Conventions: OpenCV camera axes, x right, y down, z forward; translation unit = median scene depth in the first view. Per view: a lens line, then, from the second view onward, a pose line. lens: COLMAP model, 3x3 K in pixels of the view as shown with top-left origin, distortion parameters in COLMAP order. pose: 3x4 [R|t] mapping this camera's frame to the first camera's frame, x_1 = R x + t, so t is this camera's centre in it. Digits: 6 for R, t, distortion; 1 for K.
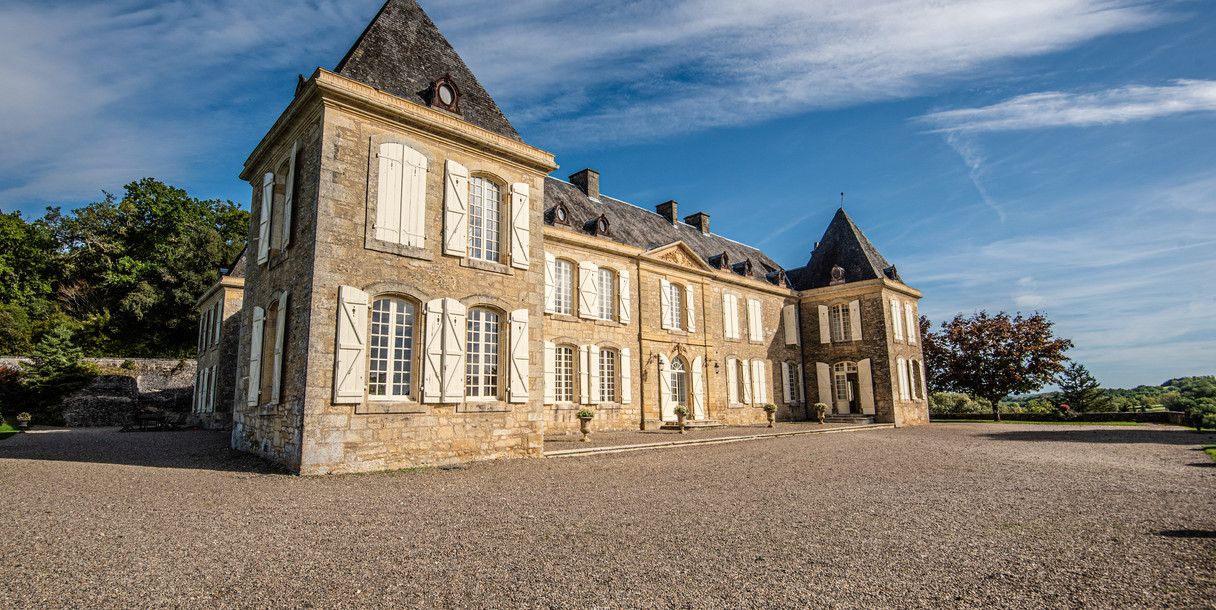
lens RADIAL K [[568.6, 0, 608.0], [0, 568.6, 305.0], [0, 0, 1]] dist [-0.001510, -0.000089]
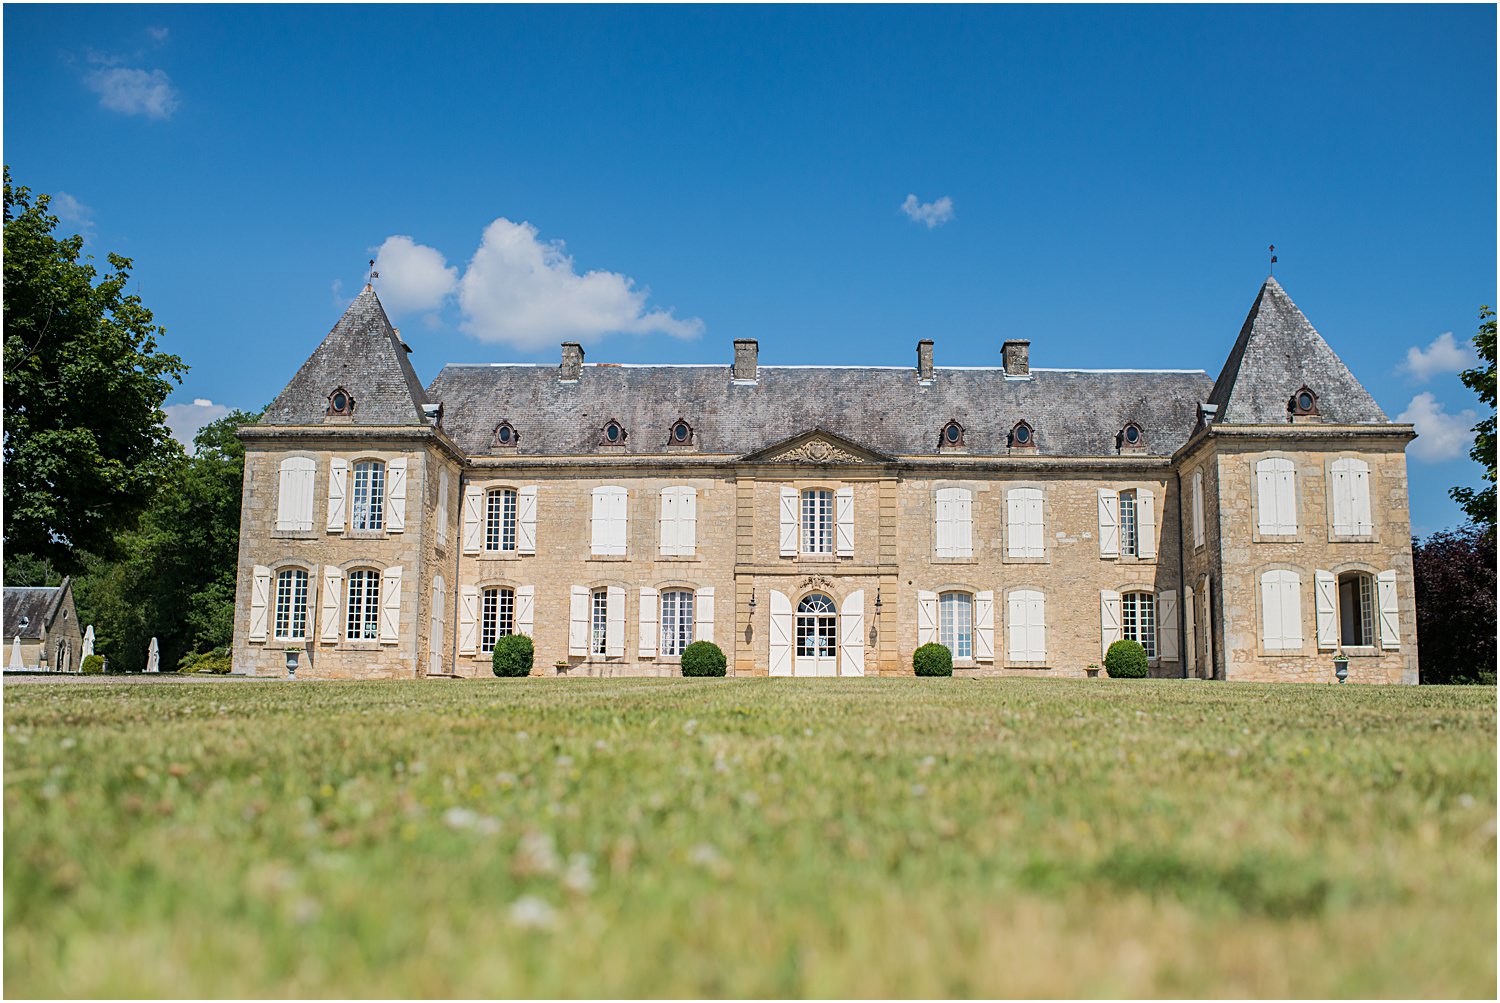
lens RADIAL K [[1460.0, 0, 750.0], [0, 1460.0, 501.5], [0, 0, 1]] dist [-0.065730, 0.005606]
pose [[0.683237, -0.095132, -0.723974, 2.637269], [0.106578, 0.993851, -0.030014, 0.043414], [0.722377, -0.056653, 0.689174, -0.571055]]
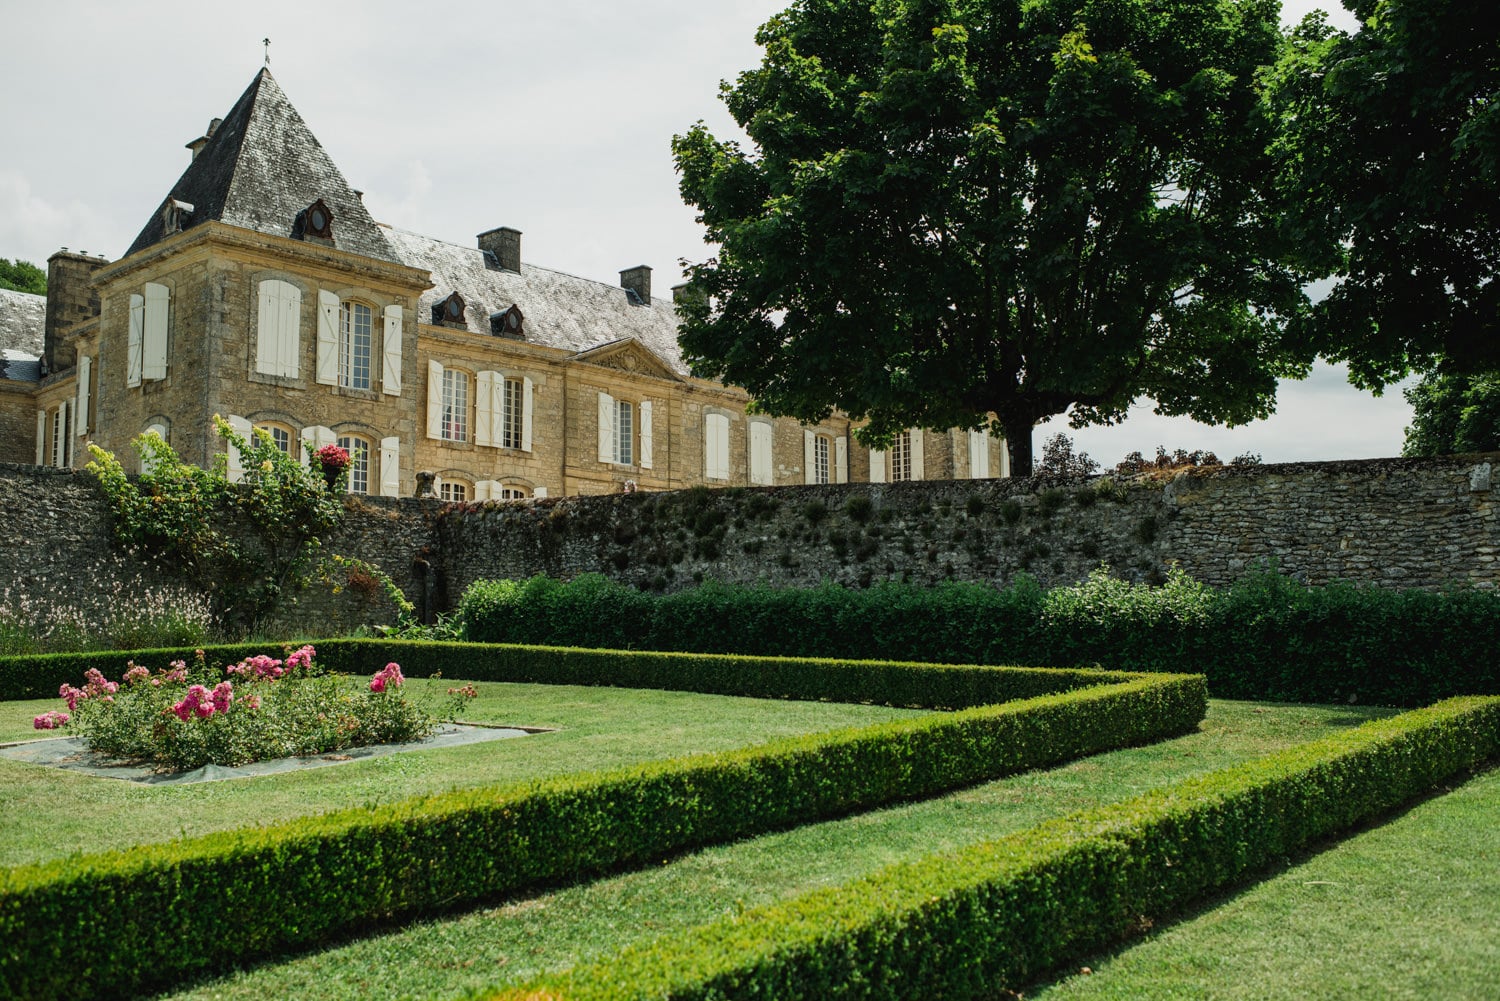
lens RADIAL K [[1460.0, 0, 750.0], [0, 1460.0, 500.5], [0, 0, 1]] dist [-0.065730, 0.005606]
pose [[0.997817, 0.021057, 0.062599, 0.318805], [-0.025001, 0.997707, 0.062898, -0.058211], [-0.061131, -0.064326, 0.996055, -1.589317]]
